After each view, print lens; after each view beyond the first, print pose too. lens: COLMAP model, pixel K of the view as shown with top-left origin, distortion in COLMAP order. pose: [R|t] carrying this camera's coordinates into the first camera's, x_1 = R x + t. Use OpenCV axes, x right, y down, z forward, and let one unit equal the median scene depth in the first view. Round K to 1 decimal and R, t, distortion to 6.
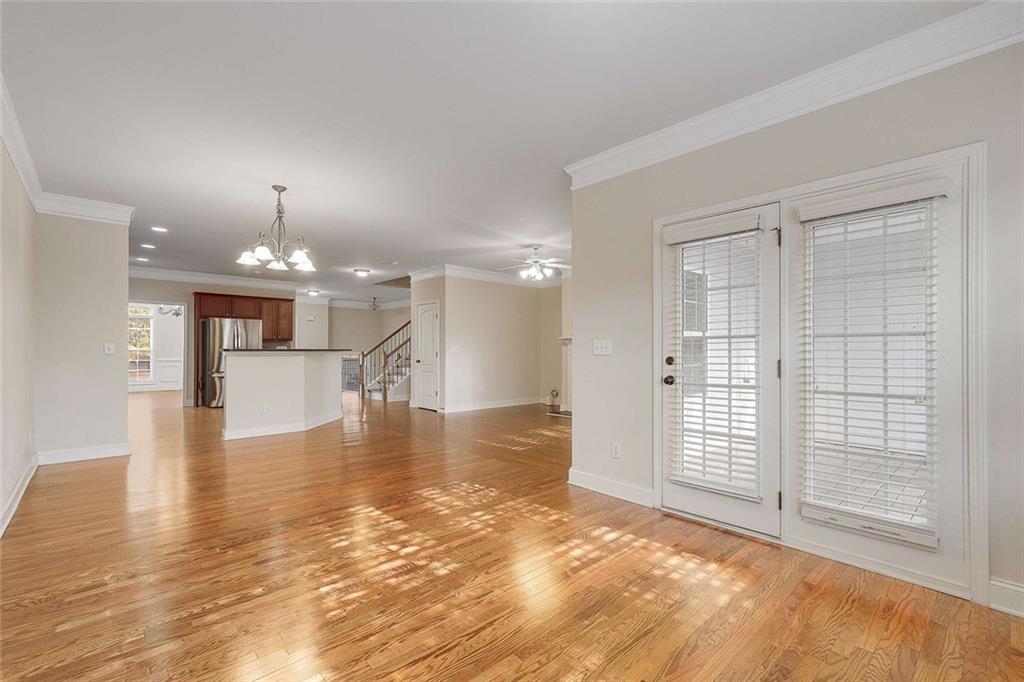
lens RADIAL K [[456.1, 0, 529.1], [0, 456.1, 348.1], [0, 0, 1]] dist [-0.005903, 0.000819]
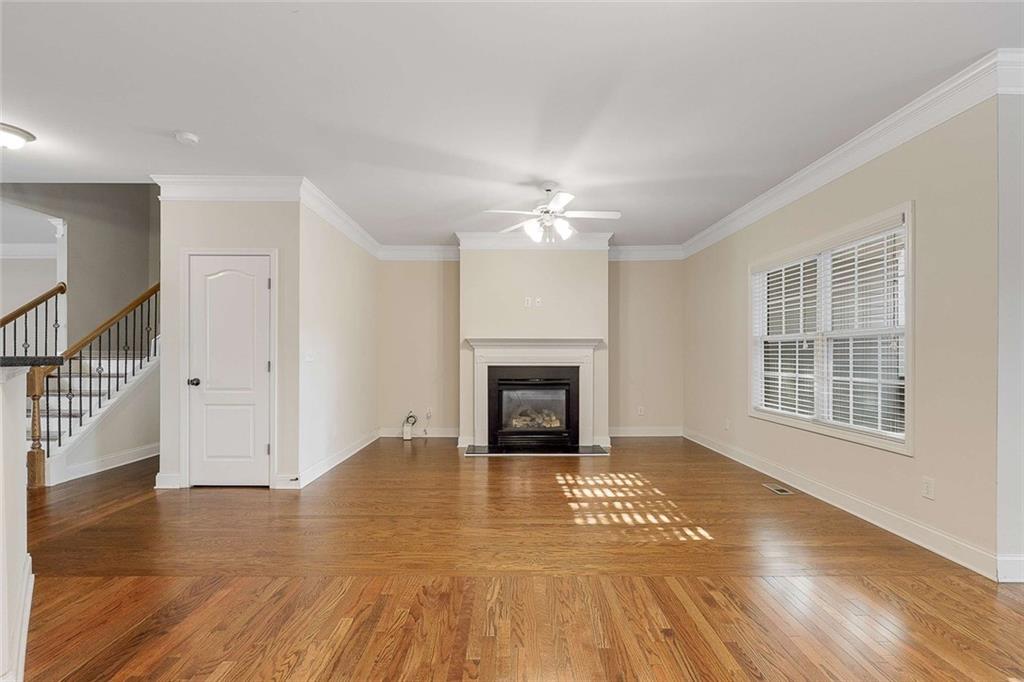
lens RADIAL K [[456.1, 0, 508.1], [0, 456.1, 352.5], [0, 0, 1]] dist [-0.005903, 0.000819]
pose [[0.686801, 0.003320, 0.726838, -0.358743], [-0.003931, 0.999992, -0.000853, -0.000422], [-0.726835, -0.002272, 0.686809, 0.481794]]
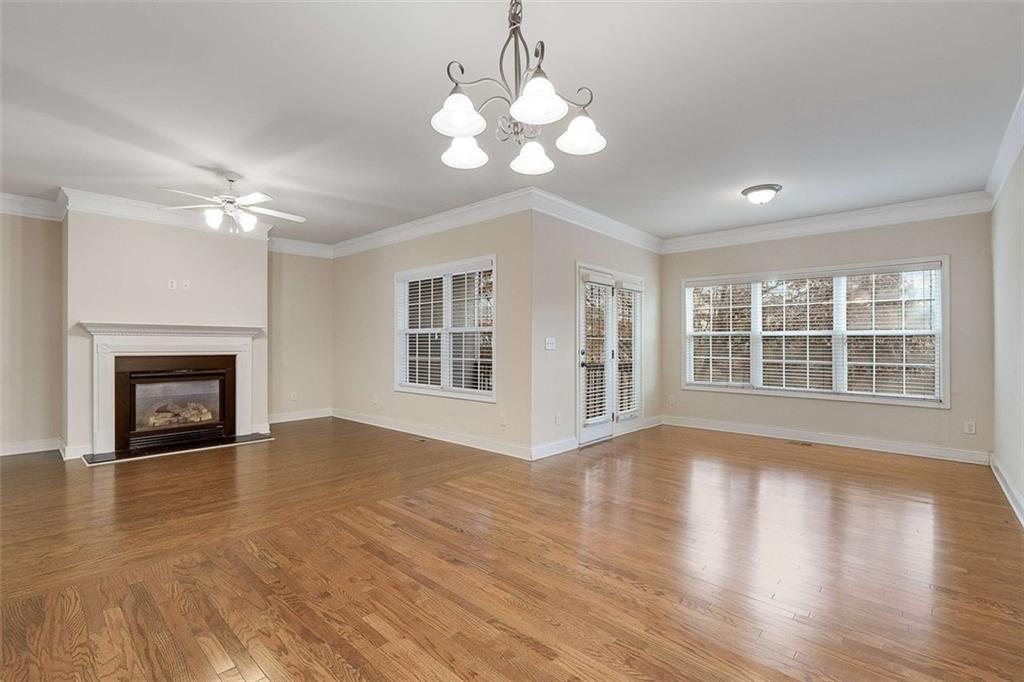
lens RADIAL K [[456.1, 0, 512.1], [0, 456.1, 344.5], [0, 0, 1]] dist [-0.005903, 0.000819]
pose [[-0.068188, -0.002420, 0.997670, -0.481609], [-0.006808, 0.999975, 0.001961, -0.000273], [-0.997649, -0.006659, -0.068203, 0.513104]]
